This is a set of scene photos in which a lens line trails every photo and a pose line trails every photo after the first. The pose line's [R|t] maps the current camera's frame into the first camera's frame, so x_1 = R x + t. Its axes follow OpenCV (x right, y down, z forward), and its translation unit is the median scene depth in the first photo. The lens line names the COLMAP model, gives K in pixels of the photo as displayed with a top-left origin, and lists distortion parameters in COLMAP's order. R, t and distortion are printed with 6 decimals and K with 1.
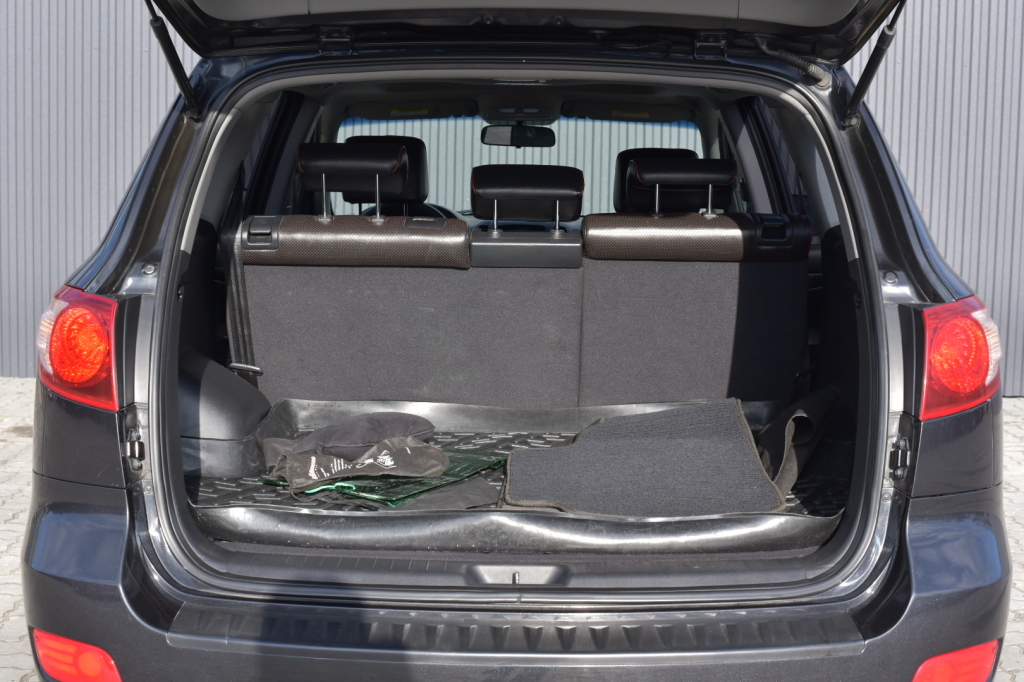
lens RADIAL K [[1509.8, 0, 509.1], [0, 1509.8, 340.2], [0, 0, 1]] dist [-0.016988, 0.000000]
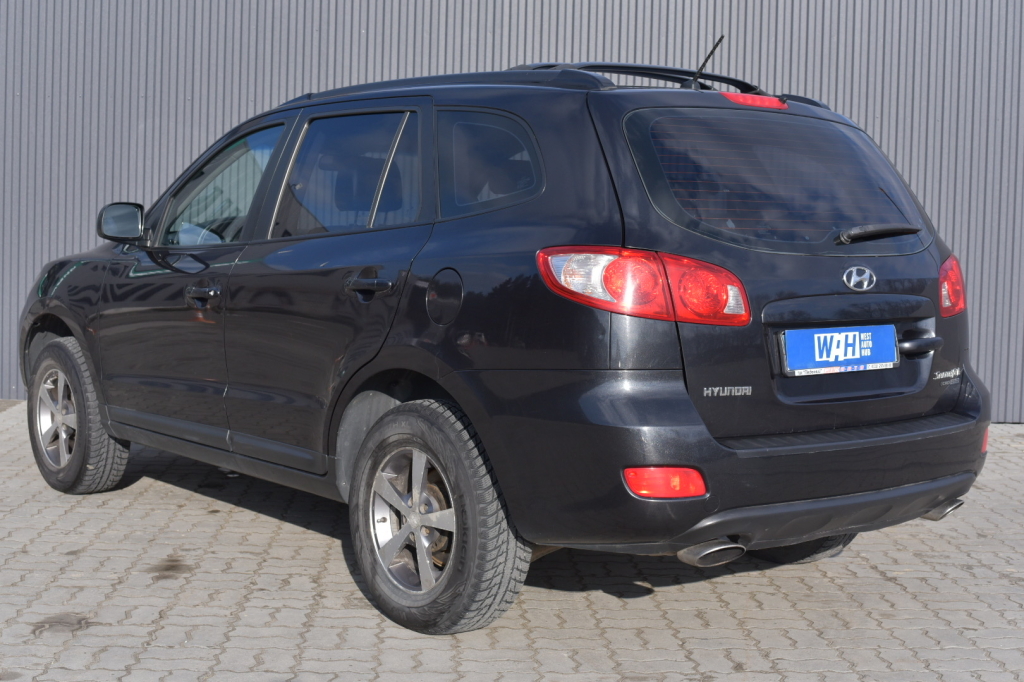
lens RADIAL K [[1509.8, 0, 518.2], [0, 1509.8, 337.7], [0, 0, 1]] dist [-0.016988, 0.000000]
pose [[0.999465, 0.004348, 0.032429, -0.038849], [-0.002733, 0.998761, -0.049688, 0.032427], [-0.032605, 0.049573, 0.998238, -0.081479]]
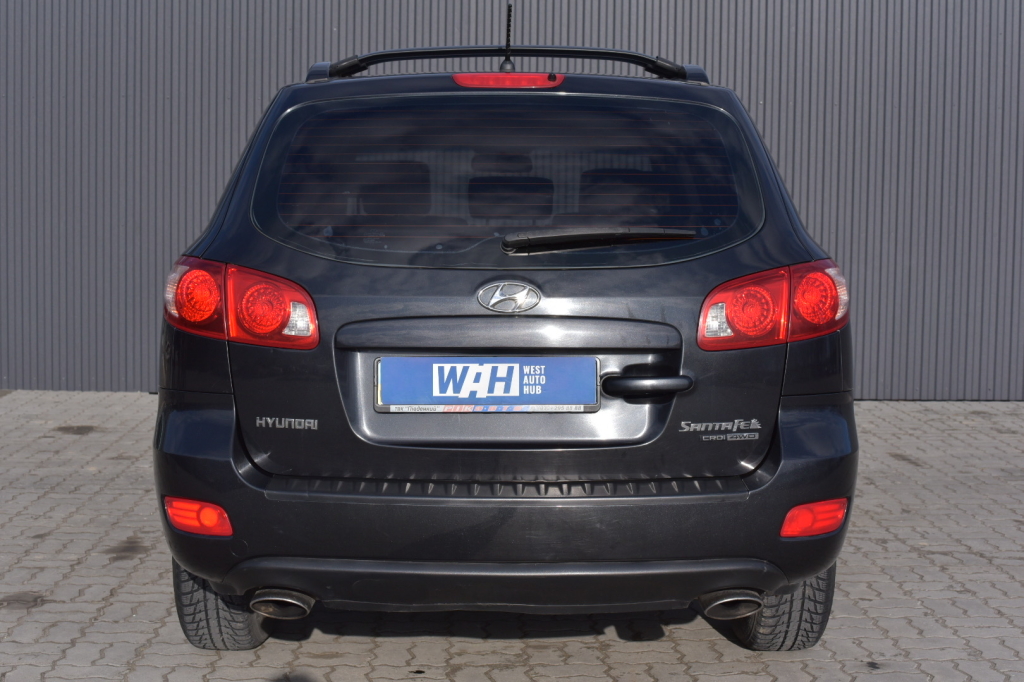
lens RADIAL K [[1509.8, 0, 509.4], [0, 1509.8, 346.6], [0, 0, 1]] dist [-0.016988, 0.000000]
pose [[0.999867, -0.008153, 0.014156, -0.003527], [0.008547, 0.999571, -0.028007, 0.027277], [-0.013922, 0.028124, 0.999507, -0.123167]]
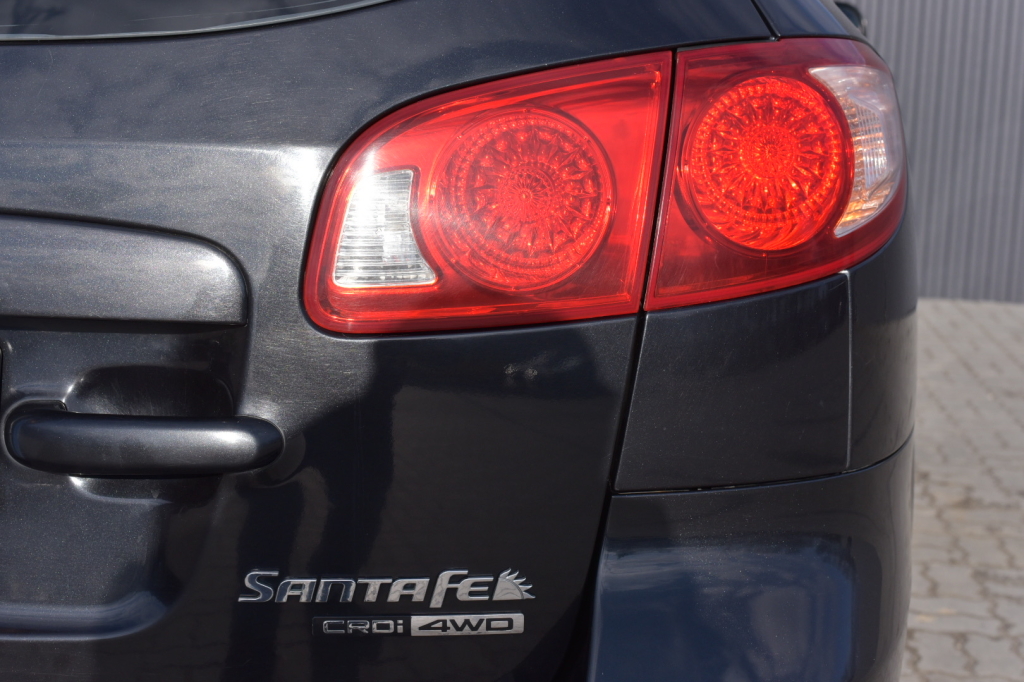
lens RADIAL K [[1509.8, 0, 513.0], [0, 1509.8, 340.7], [0, 0, 1]] dist [-0.016988, 0.000000]
pose [[0.990706, 0.040074, -0.129985, 0.083316], [-0.030737, 0.996854, 0.073054, 0.009064], [0.132504, -0.068379, 0.988821, 0.165245]]
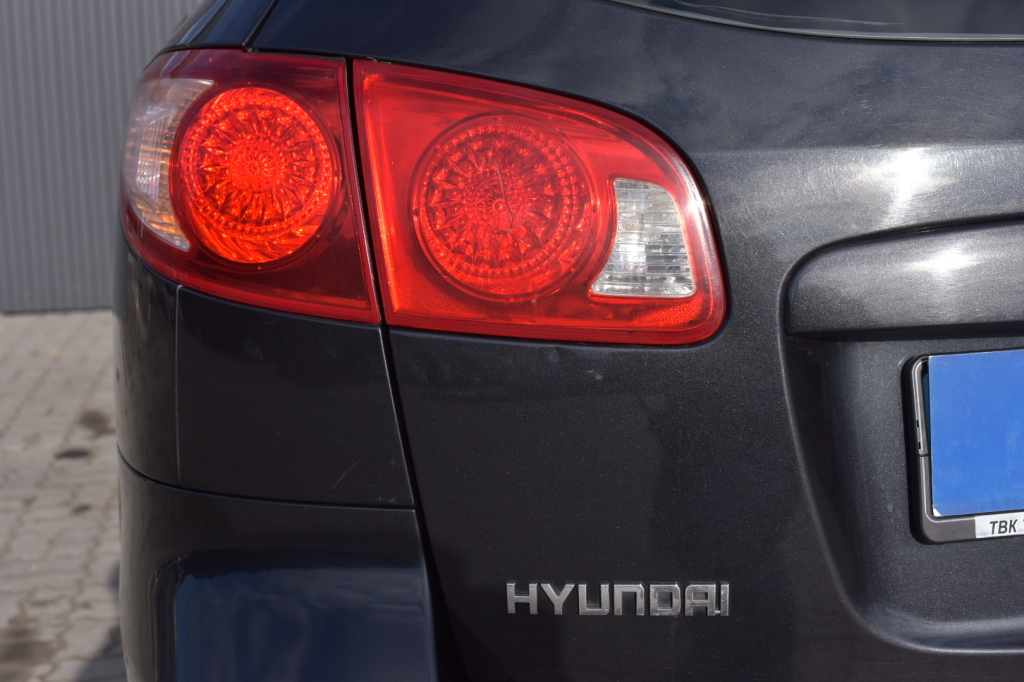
lens RADIAL K [[1509.8, 0, 511.5], [0, 1509.8, 336.5], [0, 0, 1]] dist [-0.016988, 0.000000]
pose [[0.990873, -0.071128, 0.114507, -0.077166], [0.064117, 0.995901, 0.063793, 0.007722], [-0.118575, -0.055869, 0.991372, 0.165125]]
